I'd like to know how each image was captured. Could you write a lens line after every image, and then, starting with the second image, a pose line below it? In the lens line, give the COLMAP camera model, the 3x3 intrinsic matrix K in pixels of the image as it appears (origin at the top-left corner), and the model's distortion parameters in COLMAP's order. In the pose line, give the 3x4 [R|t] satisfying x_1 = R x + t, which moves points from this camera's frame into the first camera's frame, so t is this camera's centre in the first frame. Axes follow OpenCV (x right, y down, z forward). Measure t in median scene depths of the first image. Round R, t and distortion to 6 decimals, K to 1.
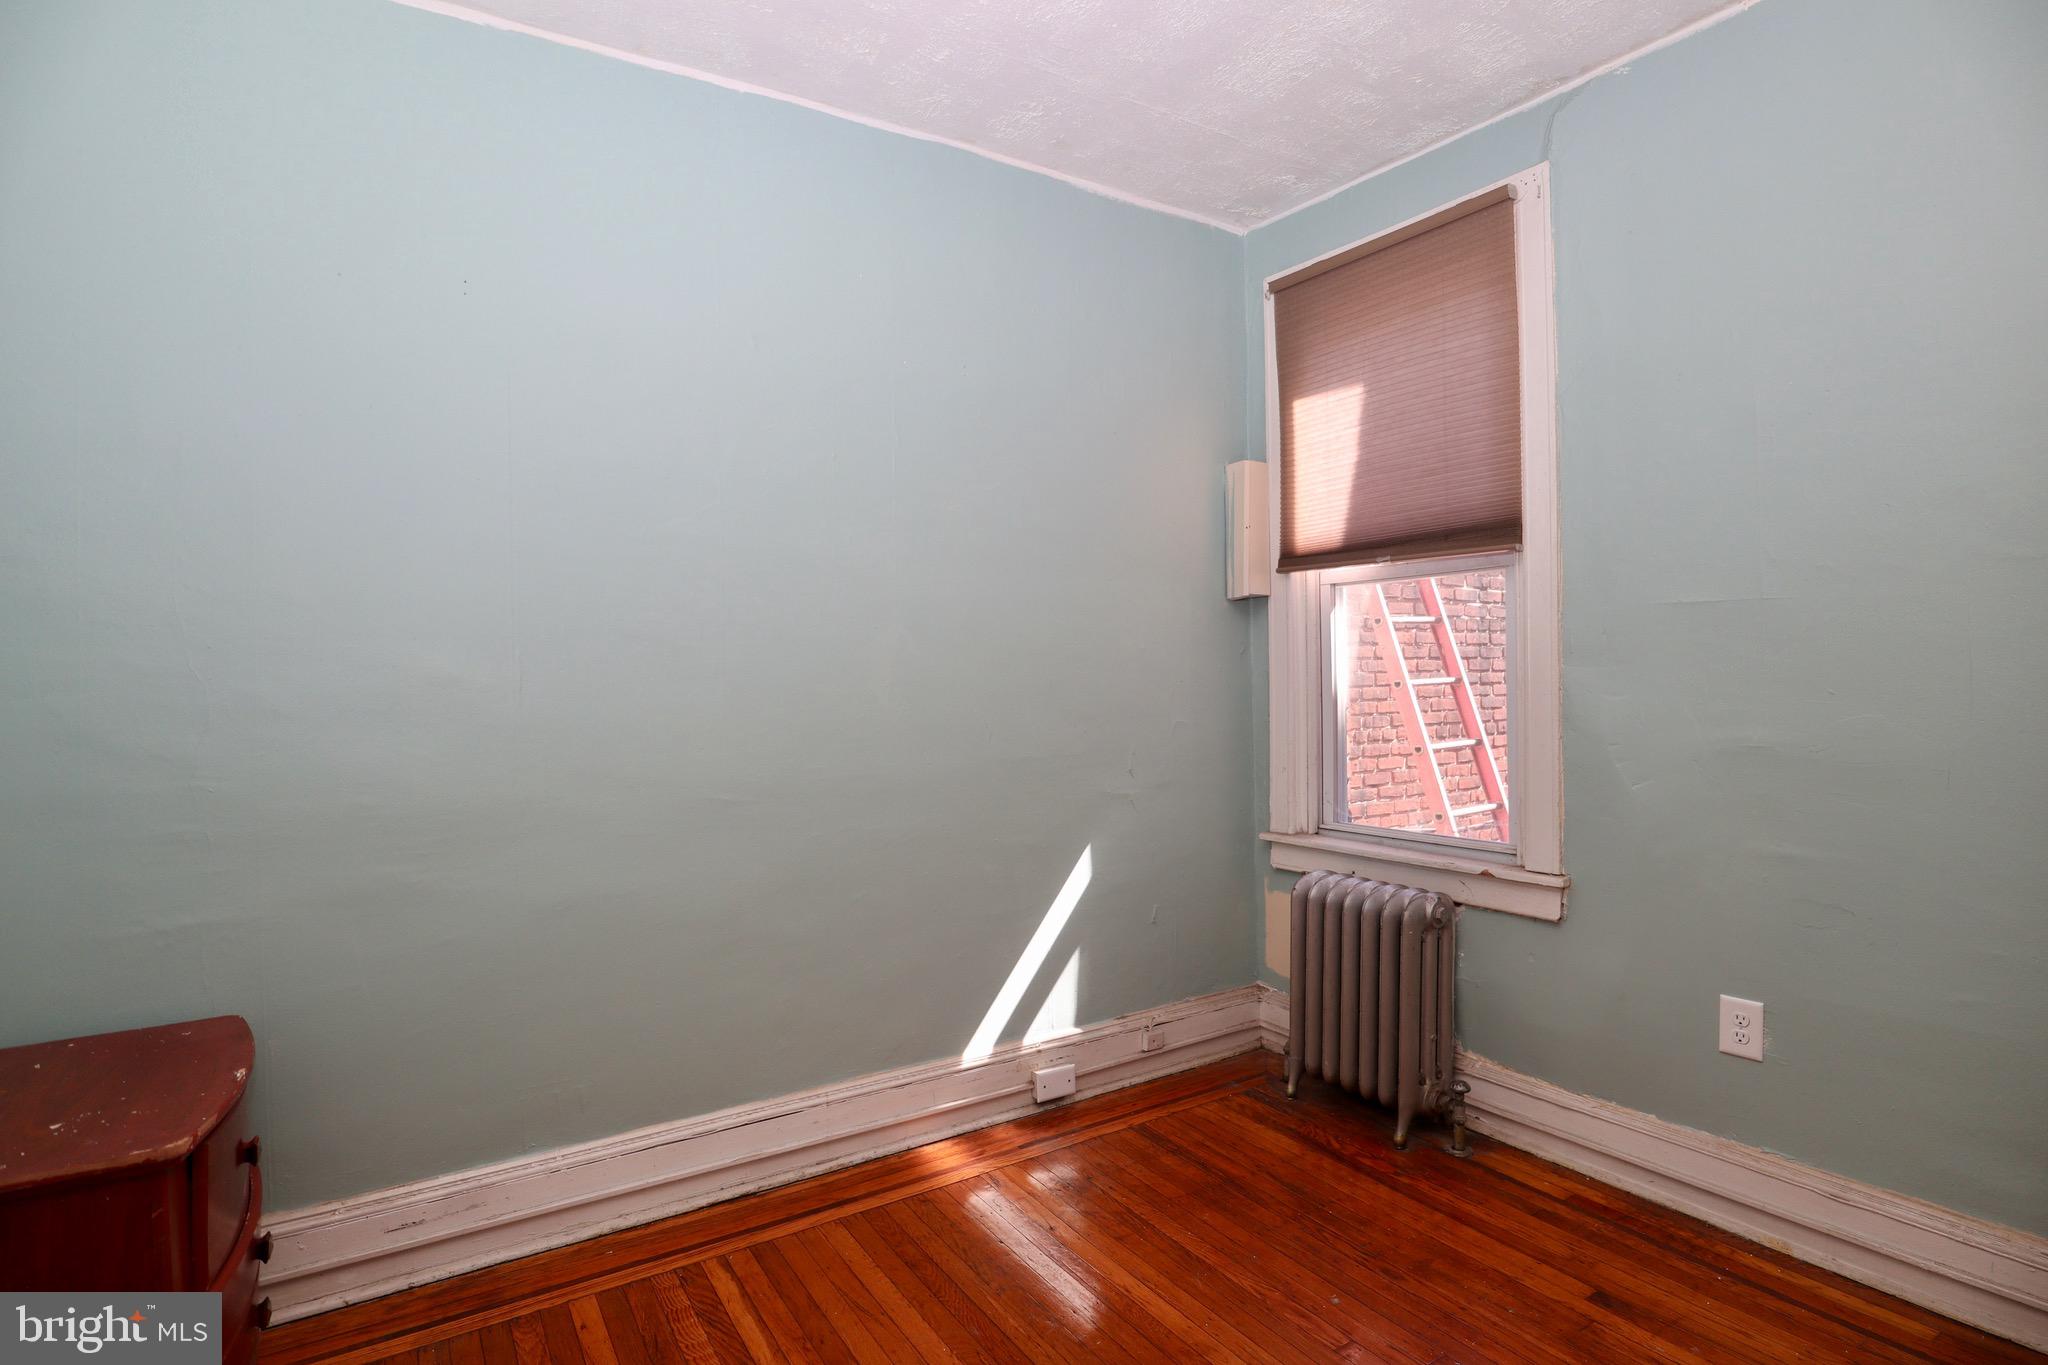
lens RADIAL K [[1031.2, 0, 1023.4], [0, 1031.2, 686.8], [0, 0, 1]] dist [-0.037393, 0.005987]
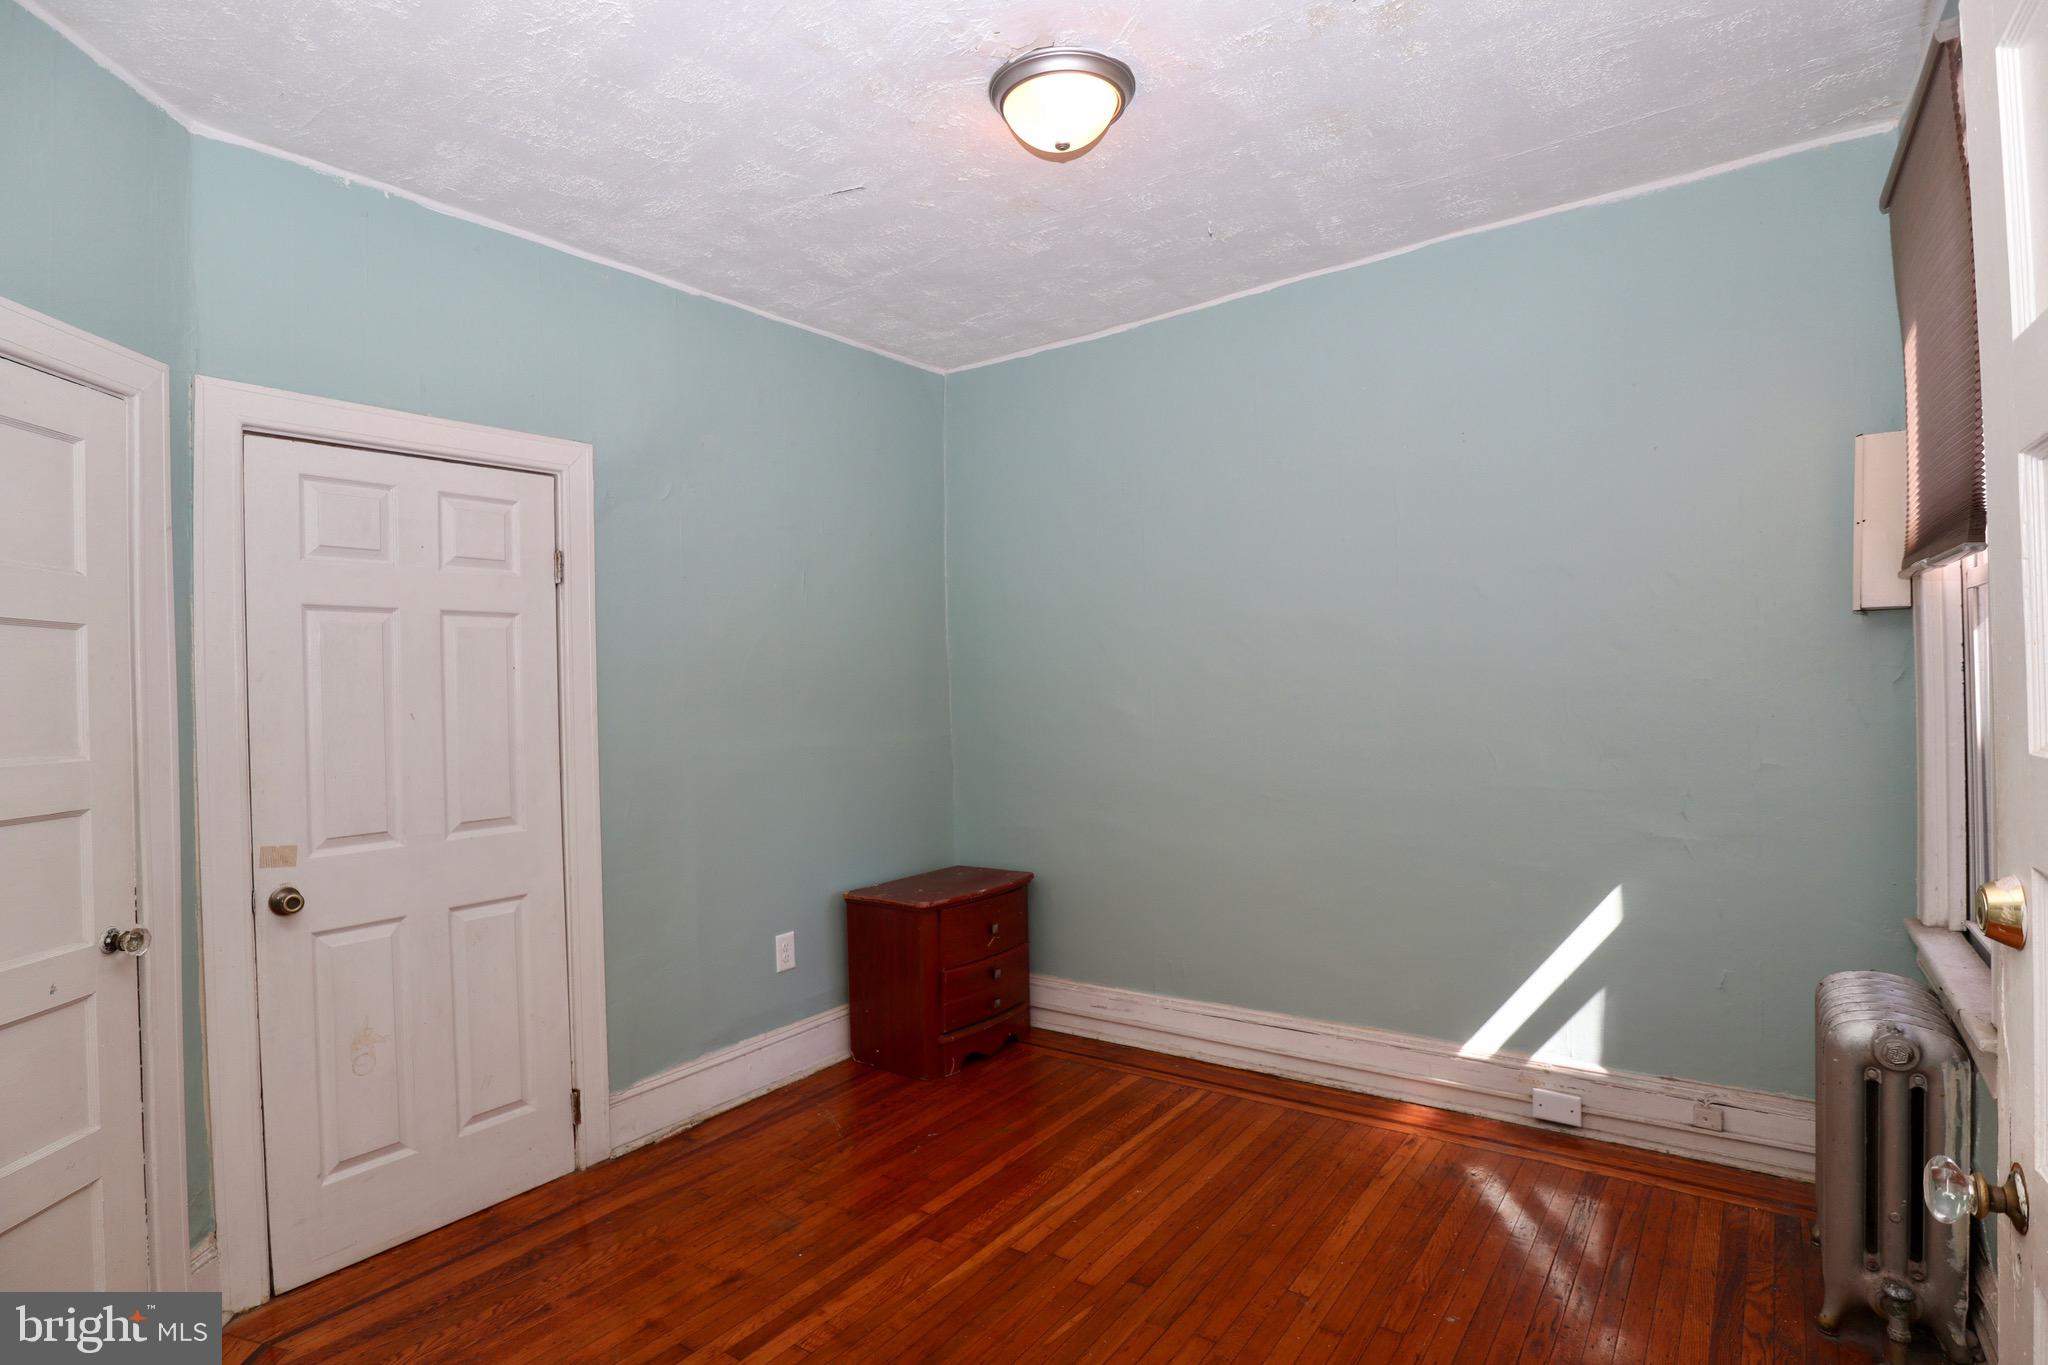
lens RADIAL K [[1031.2, 0, 1017.4], [0, 1031.2, 683.0], [0, 0, 1]] dist [-0.037393, 0.005987]
pose [[0.355913, 0.002456, -0.934516, 0.890544], [0.018745, 0.999777, 0.009766, -0.065361], [0.934331, -0.020994, 0.355787, 0.164076]]
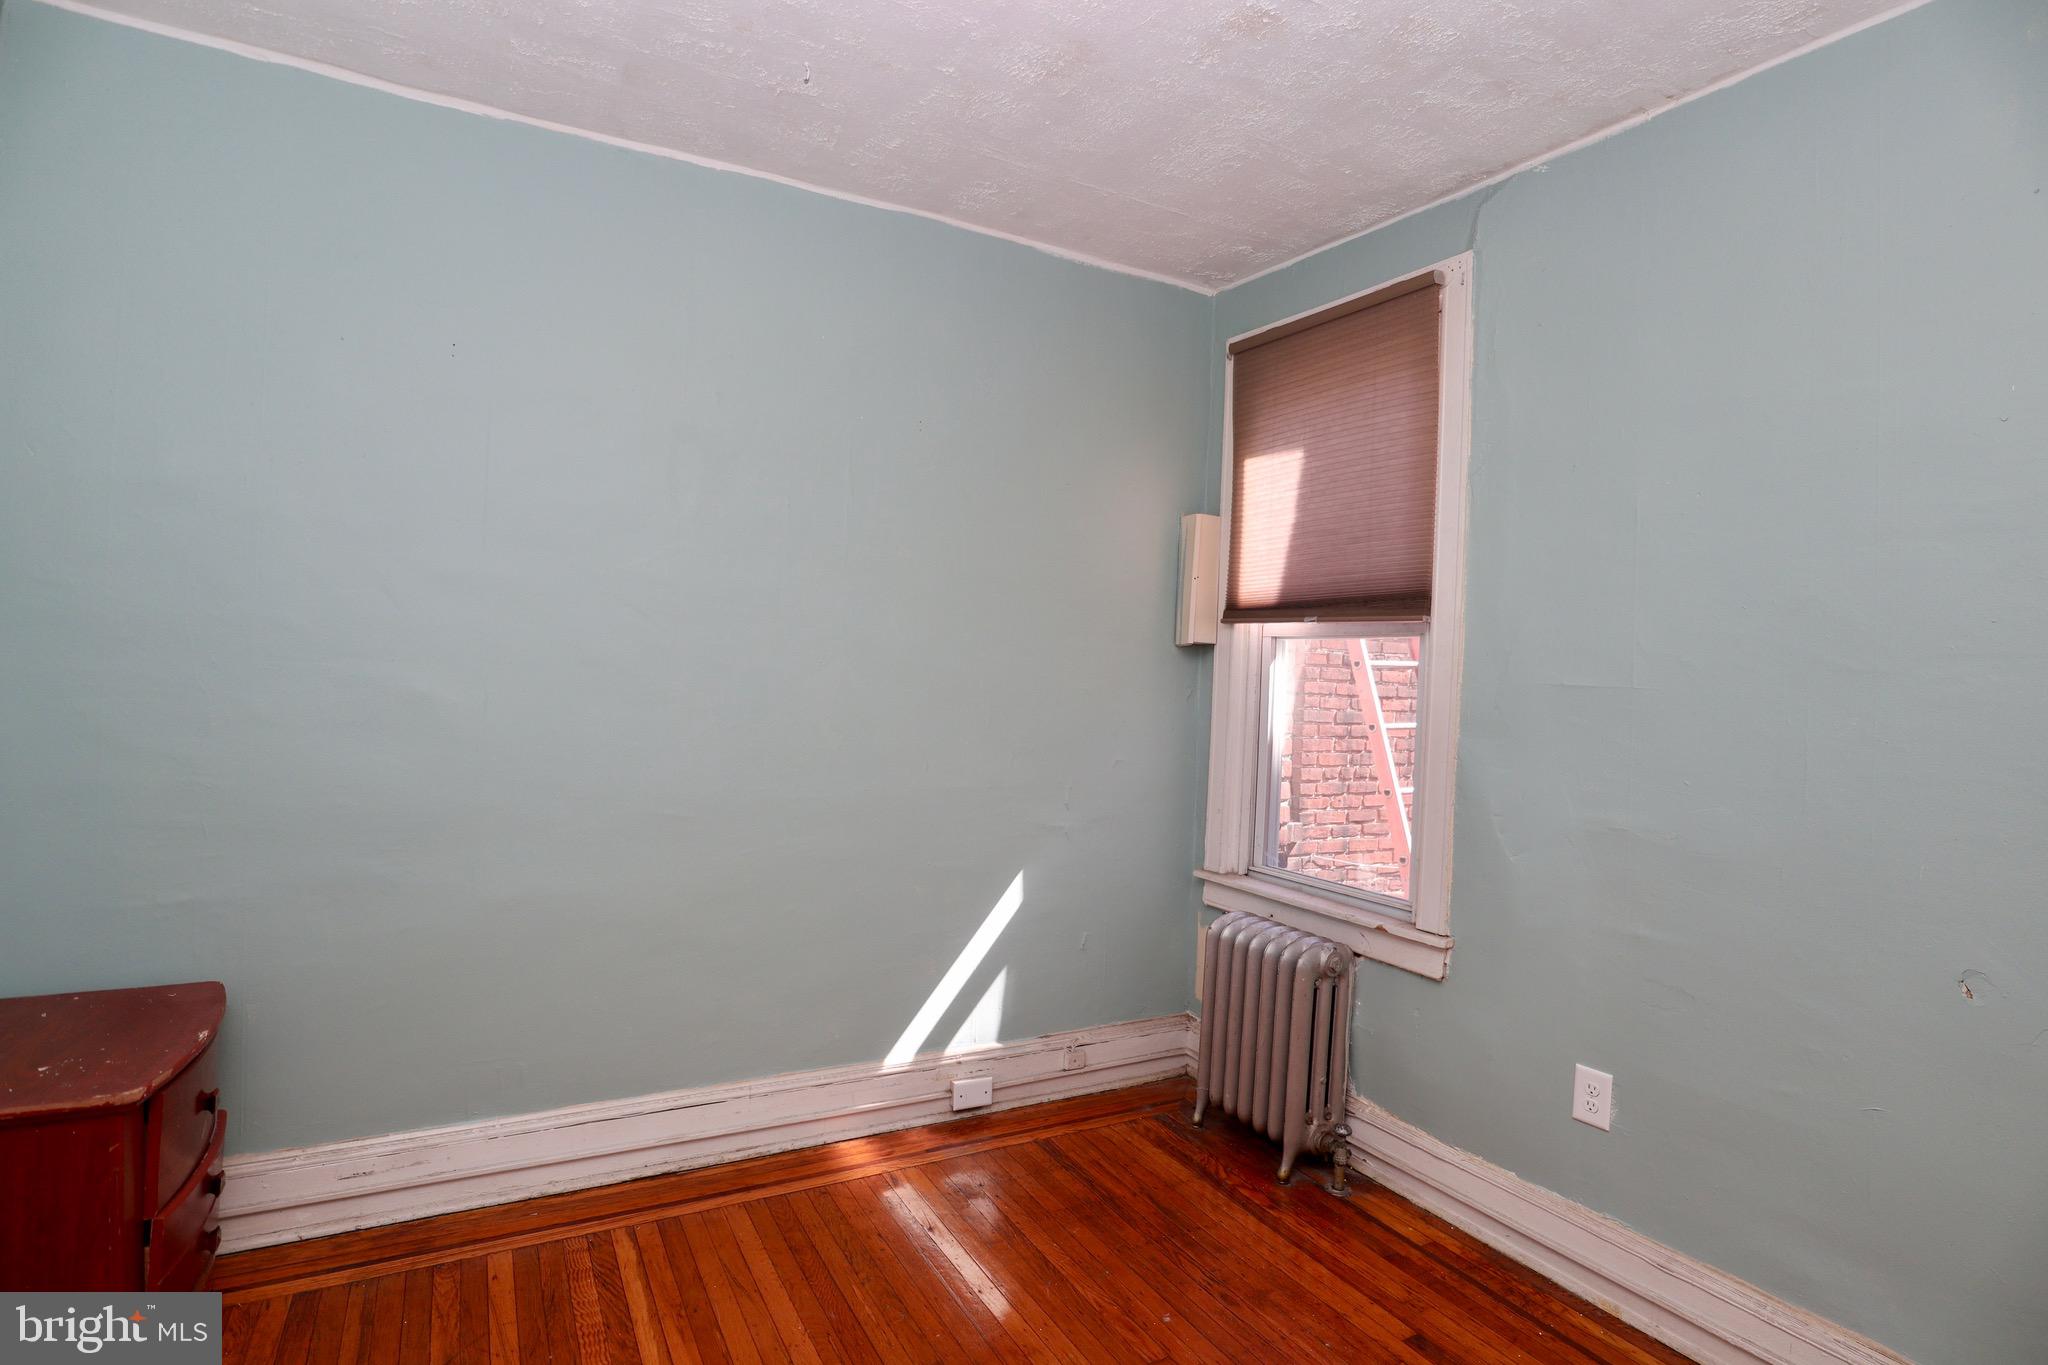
lens RADIAL K [[1031.2, 0, 1022.6], [0, 1031.2, 685.3], [0, 0, 1]] dist [-0.037393, 0.005987]
pose [[0.996467, 0.054274, -0.064096, 0.145949], [-0.054208, 0.998526, 0.002766, -0.050008], [0.064151, 0.000718, 0.997940, -0.071217]]
